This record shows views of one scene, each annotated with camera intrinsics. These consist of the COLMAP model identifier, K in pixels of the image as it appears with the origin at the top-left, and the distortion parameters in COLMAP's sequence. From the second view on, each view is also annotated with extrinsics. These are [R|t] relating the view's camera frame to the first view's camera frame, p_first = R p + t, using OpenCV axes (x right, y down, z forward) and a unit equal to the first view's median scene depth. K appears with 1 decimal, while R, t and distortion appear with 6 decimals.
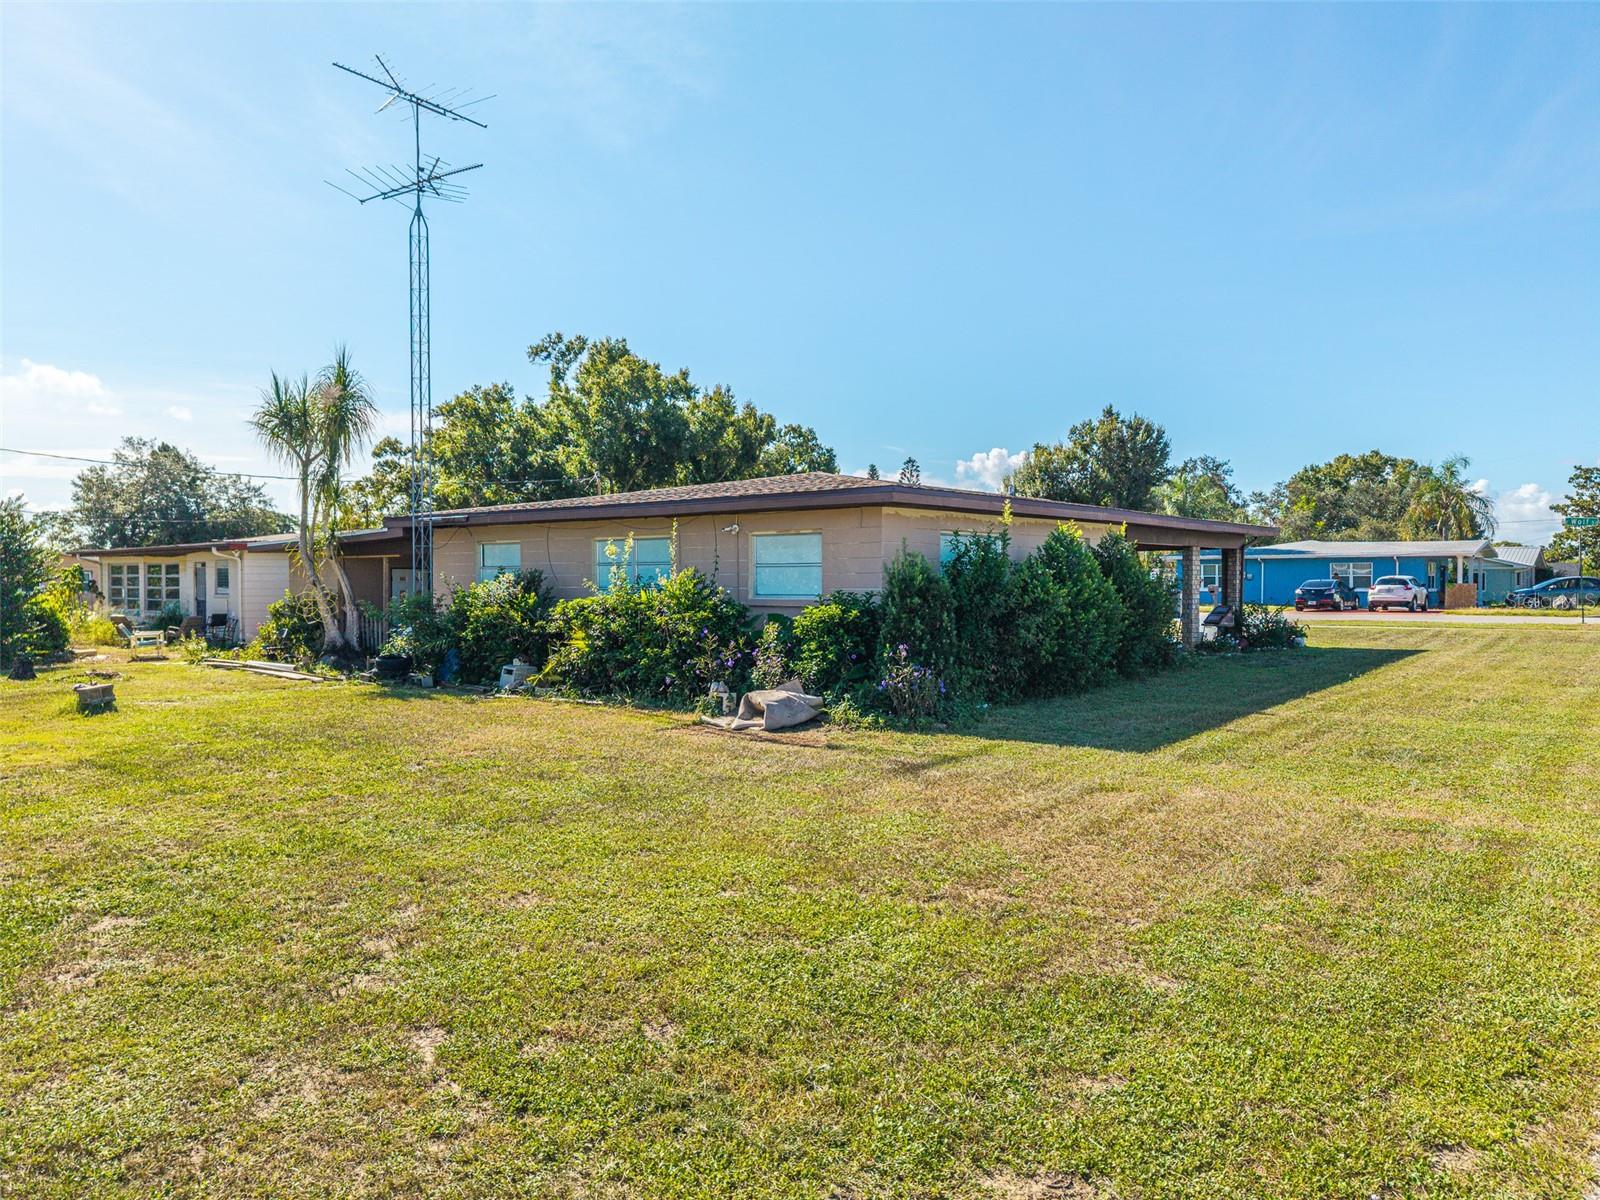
lens RADIAL K [[1083.3, 0, 800.0], [0, 1083.3, 600.0], [0, 0, 1]] dist [0.022863, -0.025147]
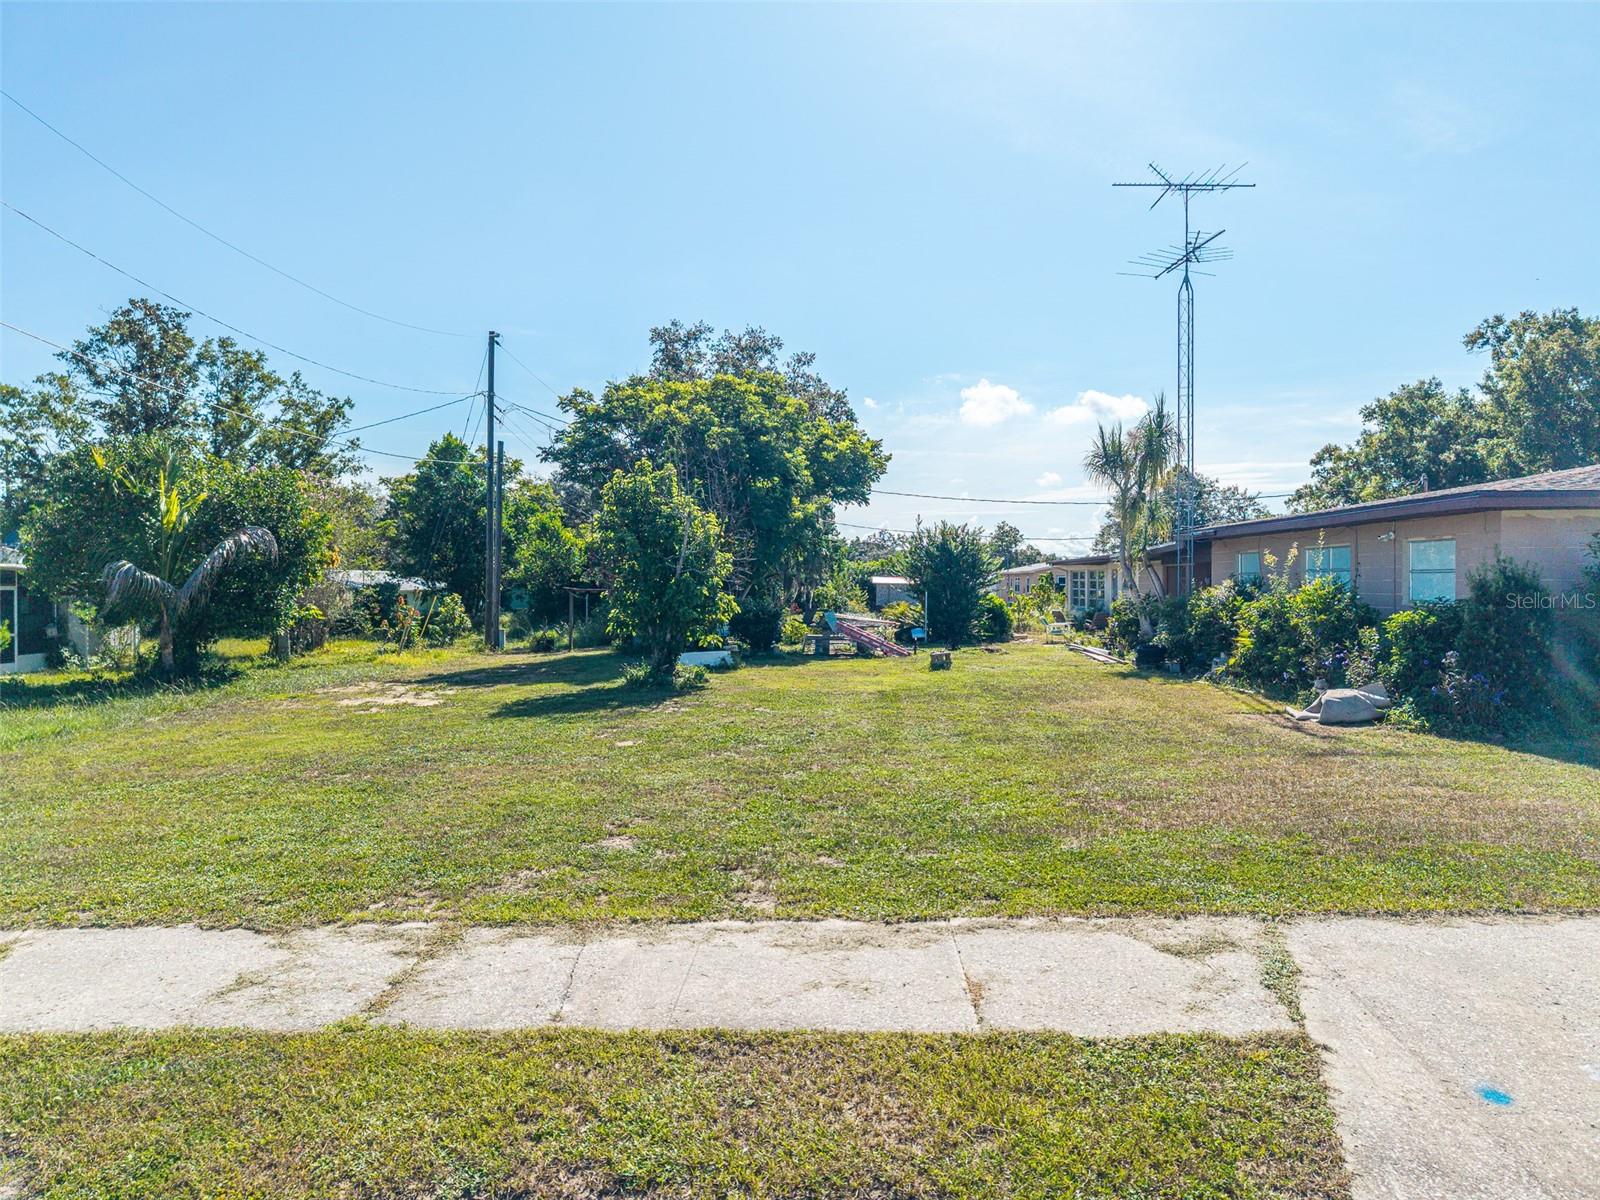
lens RADIAL K [[1083.3, 0, 800.0], [0, 1083.3, 600.0], [0, 0, 1]] dist [0.022863, -0.025147]
pose [[0.602673, 0.013885, -0.797867, 0.282371], [-0.014467, 0.999874, 0.006473, -0.002237], [0.797857, 0.007641, 0.602798, -0.051338]]
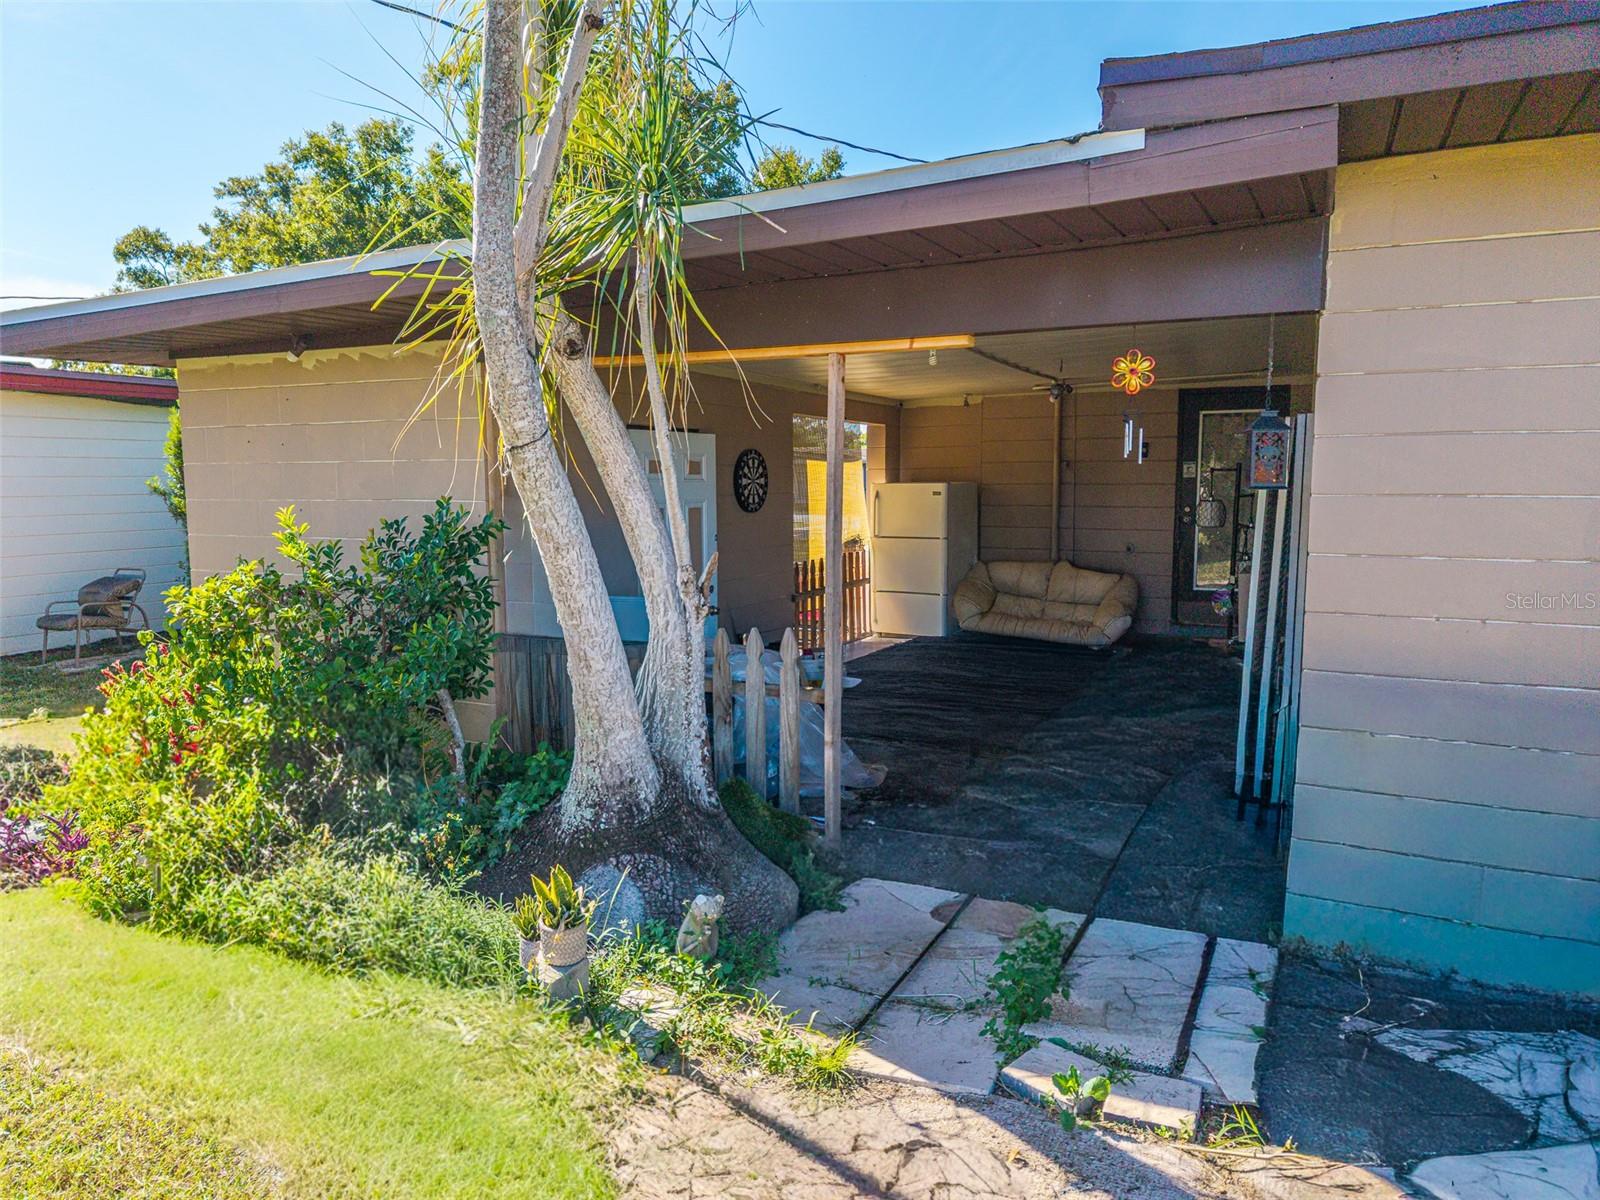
lens RADIAL K [[1083.3, 0, 800.0], [0, 1083.3, 600.0], [0, 0, 1]] dist [0.022863, -0.025147]
pose [[0.970920, -0.027519, 0.237819, -0.362047], [0.004191, 0.995173, 0.098044, -0.010867], [-0.239369, -0.094196, 0.966349, 0.660296]]
